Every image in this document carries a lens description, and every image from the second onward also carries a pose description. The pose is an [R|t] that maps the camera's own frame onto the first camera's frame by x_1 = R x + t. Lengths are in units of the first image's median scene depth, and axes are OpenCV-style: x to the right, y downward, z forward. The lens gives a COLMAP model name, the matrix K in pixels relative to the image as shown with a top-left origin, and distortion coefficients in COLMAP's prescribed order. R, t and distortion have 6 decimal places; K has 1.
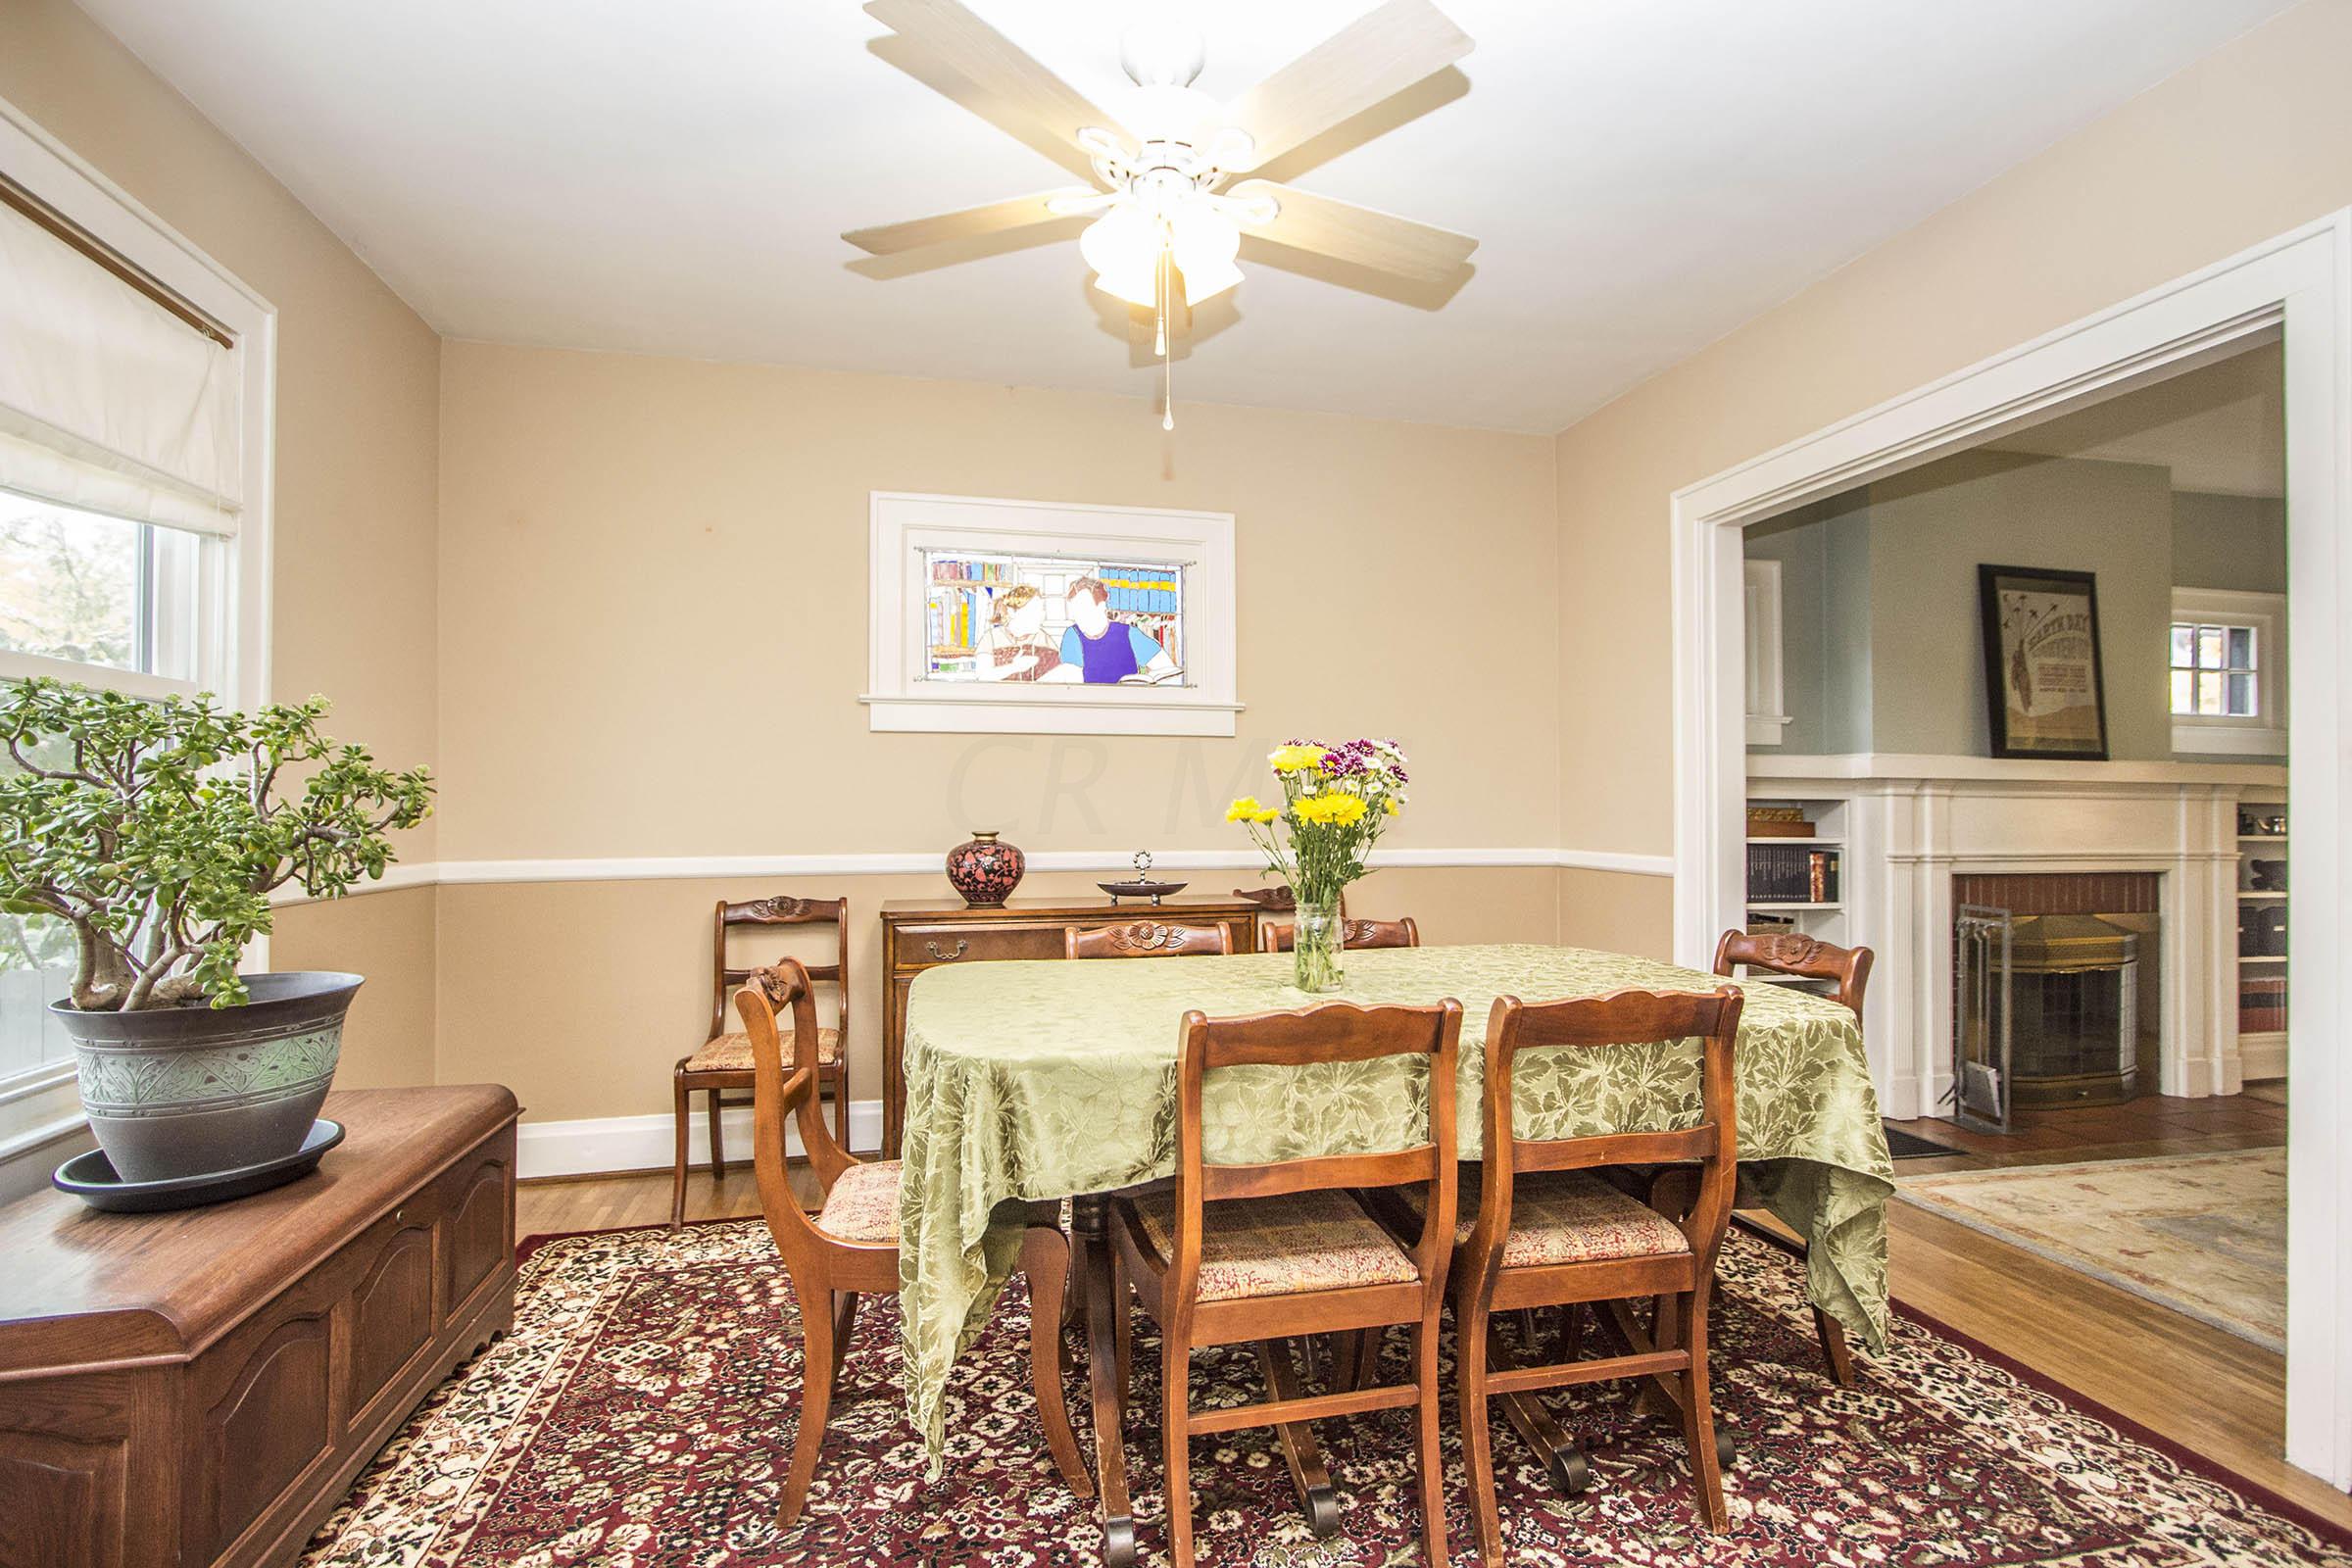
lens RADIAL K [[1096.8, 0, 1176.0], [0, 1096.8, 784.0], [0, 0, 1]] dist [0.009459, 0.012121]
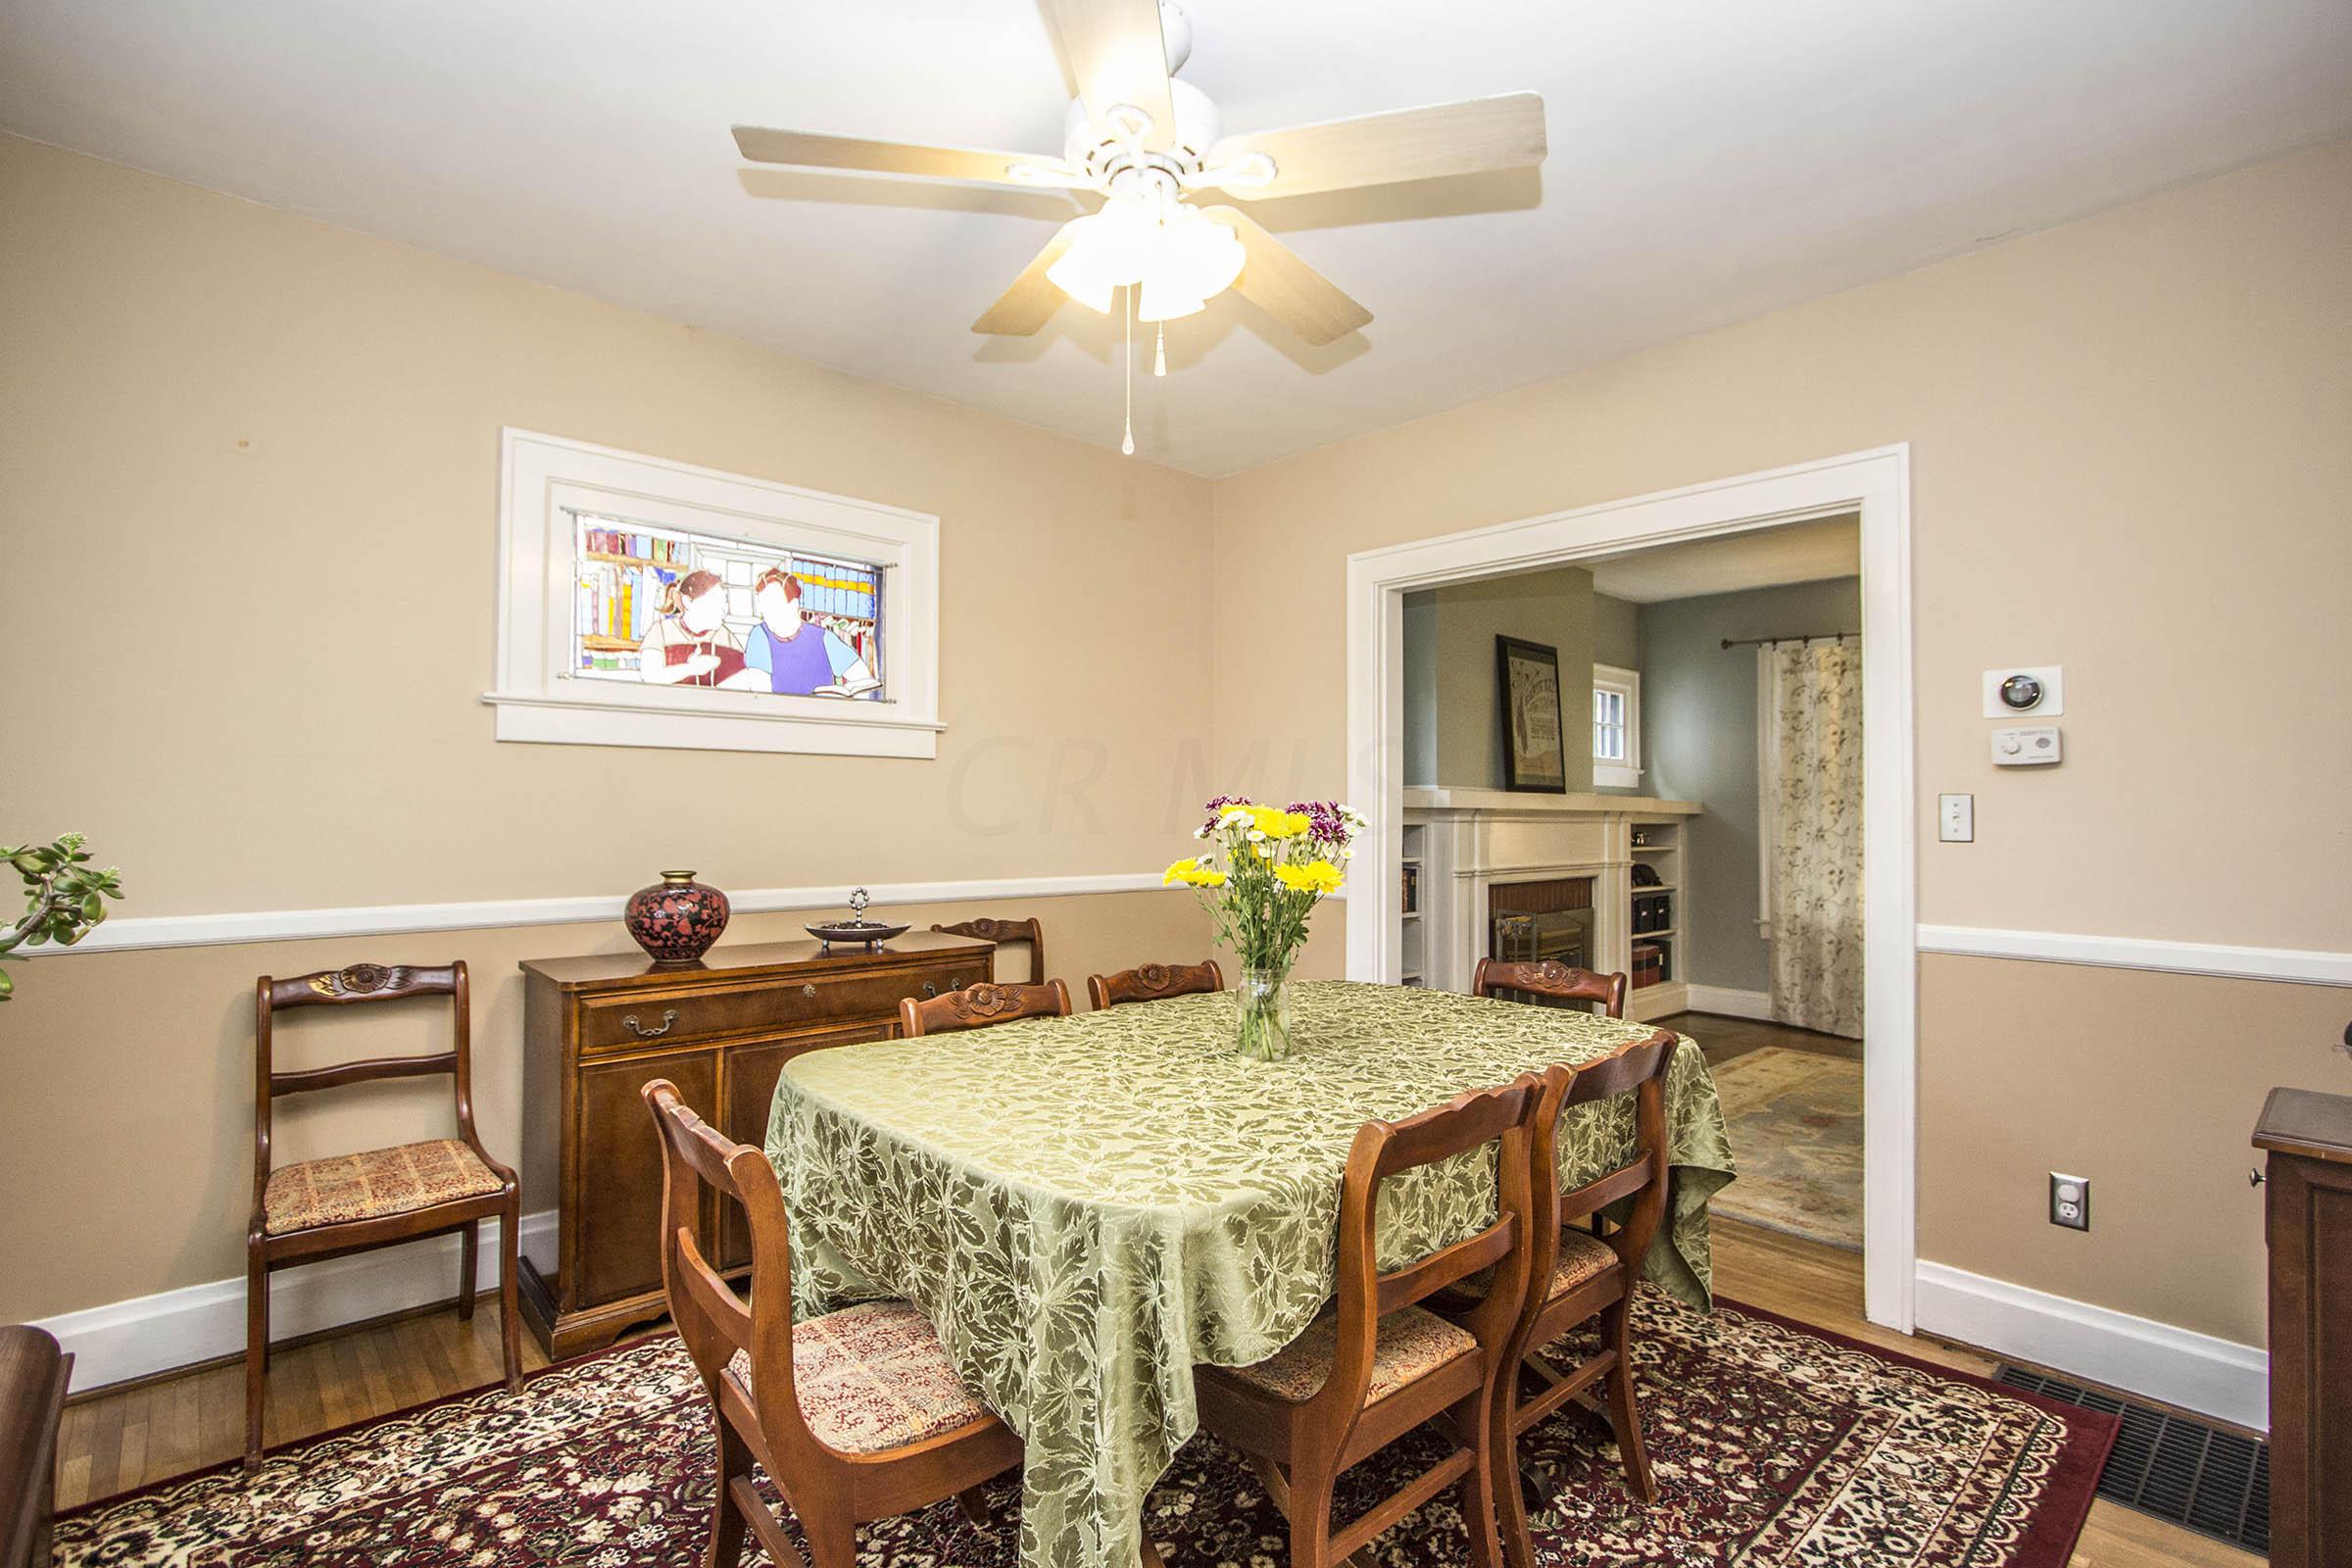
lens RADIAL K [[1091.2, 0, 1176.0], [0, 1091.2, 784.0], [0, 0, 1]] dist [0.002774, 0.001598]
pose [[0.882795, 0.018961, 0.469376, -0.220254], [-0.021281, 0.999773, -0.000362, -0.028039], [-0.469276, -0.009669, 0.882998, 0.103541]]
